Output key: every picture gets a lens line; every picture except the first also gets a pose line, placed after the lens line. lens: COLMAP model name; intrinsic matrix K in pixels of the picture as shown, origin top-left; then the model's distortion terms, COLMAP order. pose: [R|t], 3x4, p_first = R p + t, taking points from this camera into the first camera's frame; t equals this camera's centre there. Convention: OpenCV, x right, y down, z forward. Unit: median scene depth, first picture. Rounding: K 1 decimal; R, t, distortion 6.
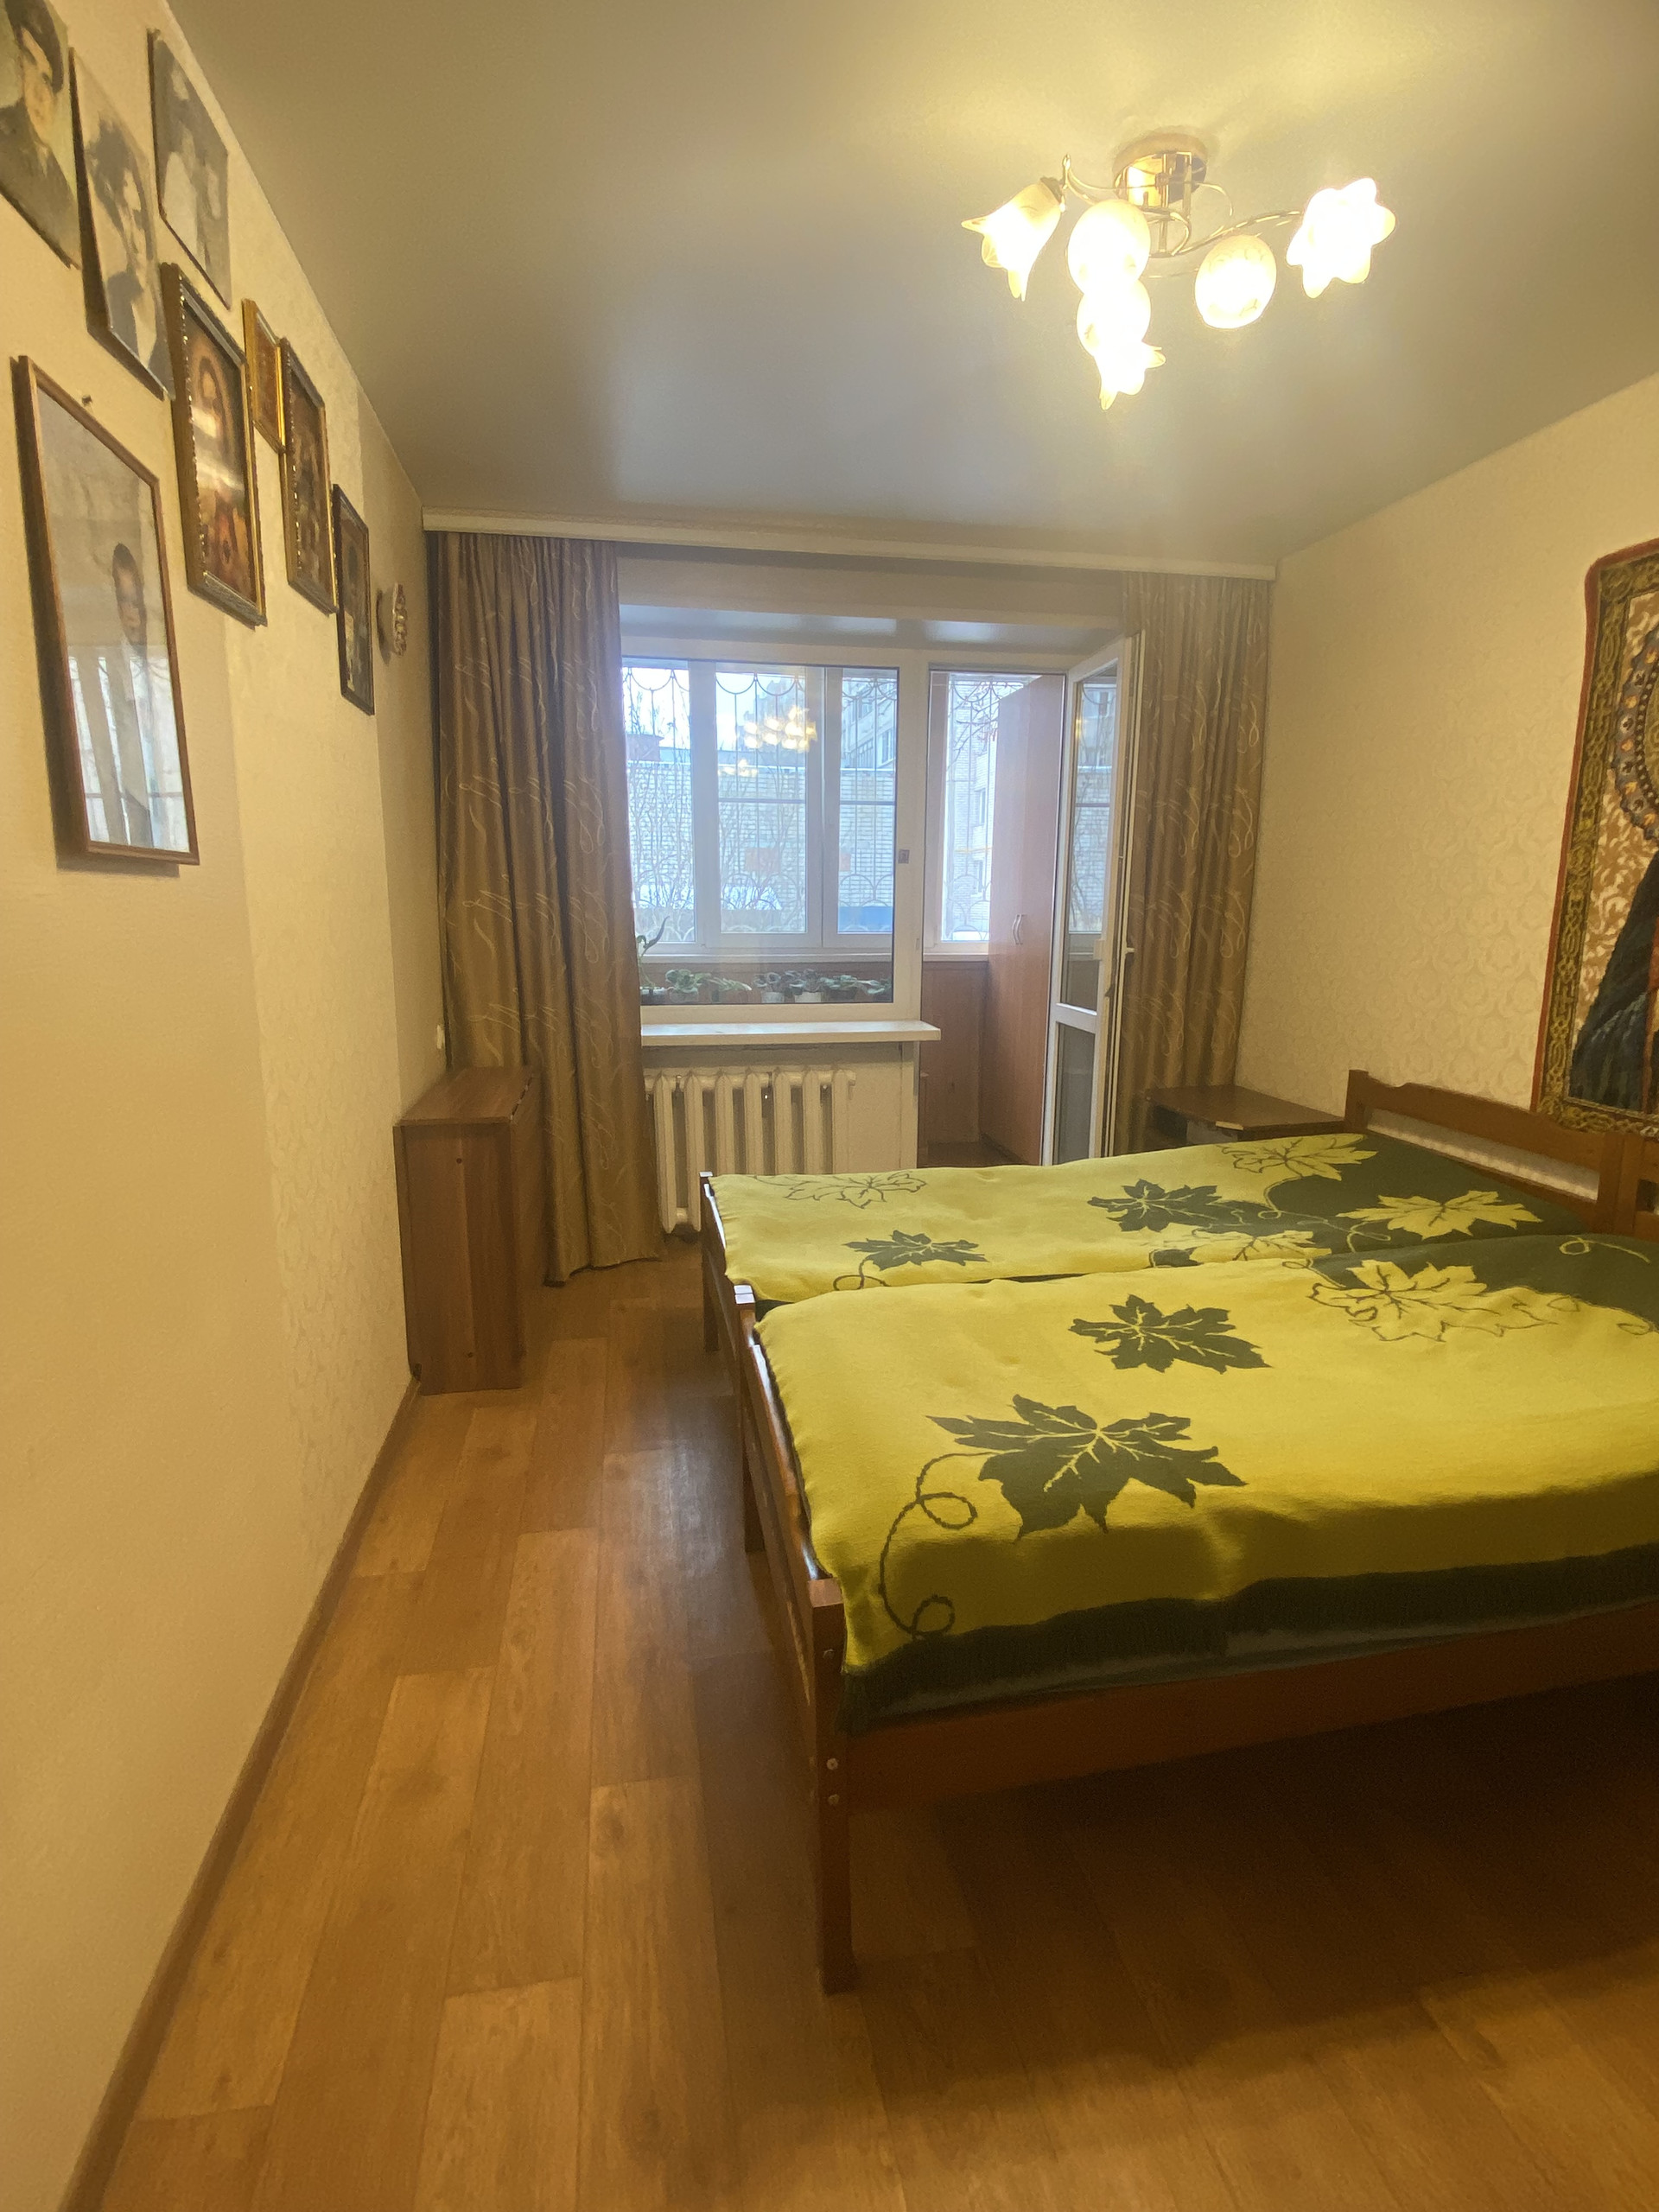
lens RADIAL K [[1114.6, 0, 830.4], [0, 1114.6, 1115.5], [0, 0, 1]] dist [0.013356, -0.013012]
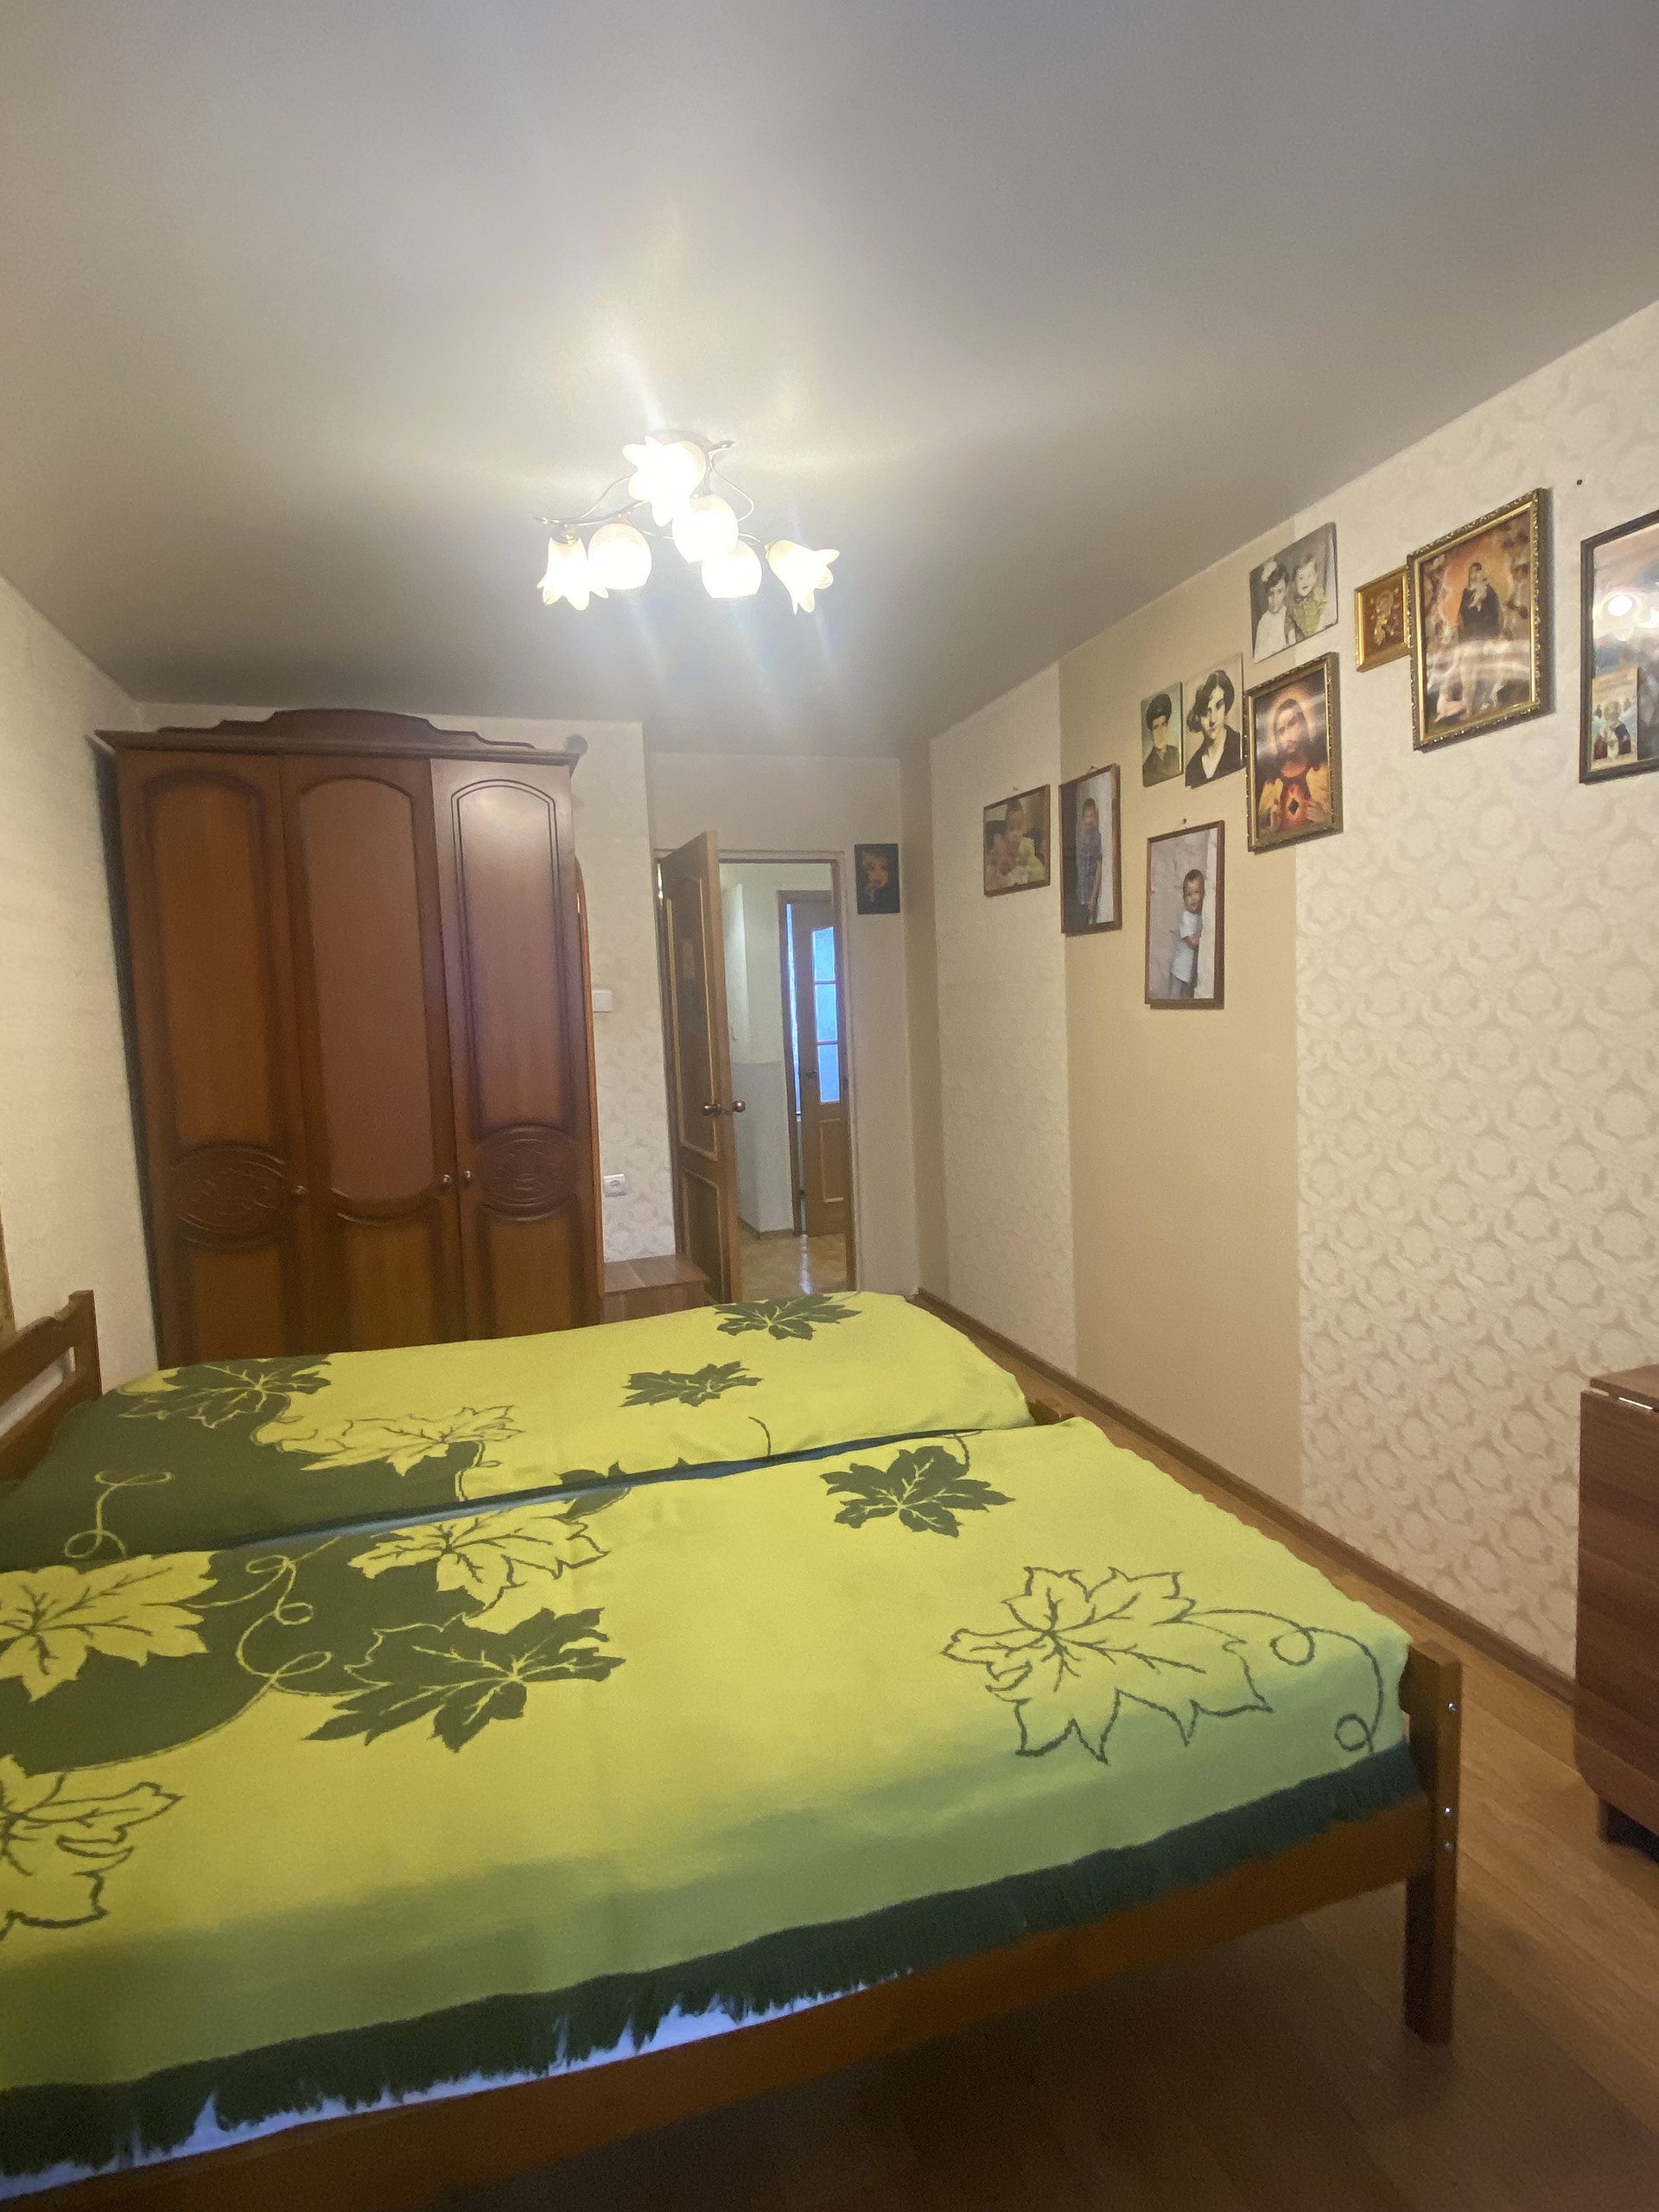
lens RADIAL K [[1114.6, 0, 823.3], [0, 1114.6, 1100.6], [0, 0, 1]] dist [0.013356, -0.013012]
pose [[-0.992223, 0.050941, -0.113568, 0.249705], [0.017005, 0.959339, 0.281743, -0.424062], [0.123303, 0.277621, -0.952745, 1.931693]]
